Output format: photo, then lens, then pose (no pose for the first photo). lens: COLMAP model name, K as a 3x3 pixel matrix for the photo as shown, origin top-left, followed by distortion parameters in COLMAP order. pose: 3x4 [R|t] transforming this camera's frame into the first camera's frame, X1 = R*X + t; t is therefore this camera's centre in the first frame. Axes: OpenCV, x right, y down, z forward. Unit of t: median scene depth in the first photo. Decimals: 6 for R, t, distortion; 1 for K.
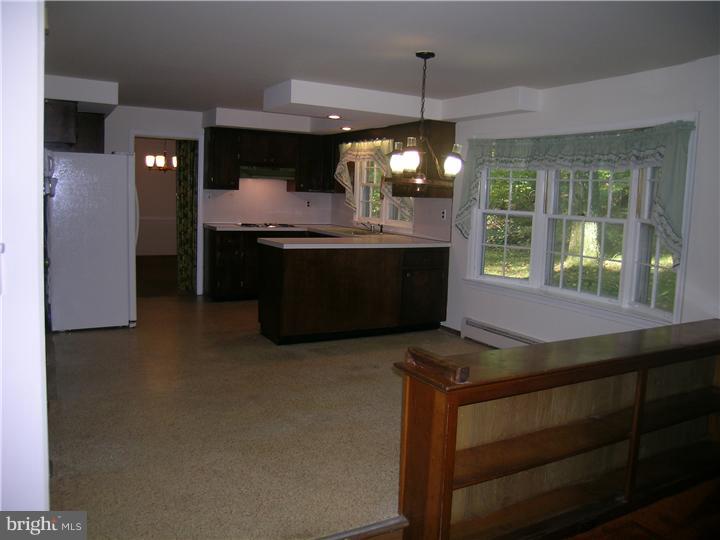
lens RADIAL K [[560.4, 0, 360.0], [0, 560.4, 270.0], [0, 0, 1]] dist [-0.090991, 0.011180]
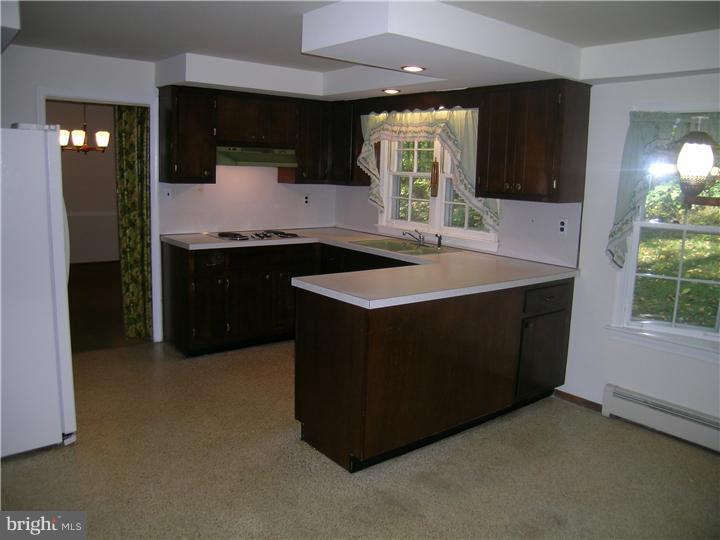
lens RADIAL K [[560.4, 0, 360.0], [0, 560.4, 270.0], [0, 0, 1]] dist [-0.090991, 0.011180]
pose [[0.986676, -0.030844, 0.159749, -0.158364], [0.023418, 0.998565, 0.048158, -0.069724], [-0.161005, -0.043775, 0.985982, 0.324872]]
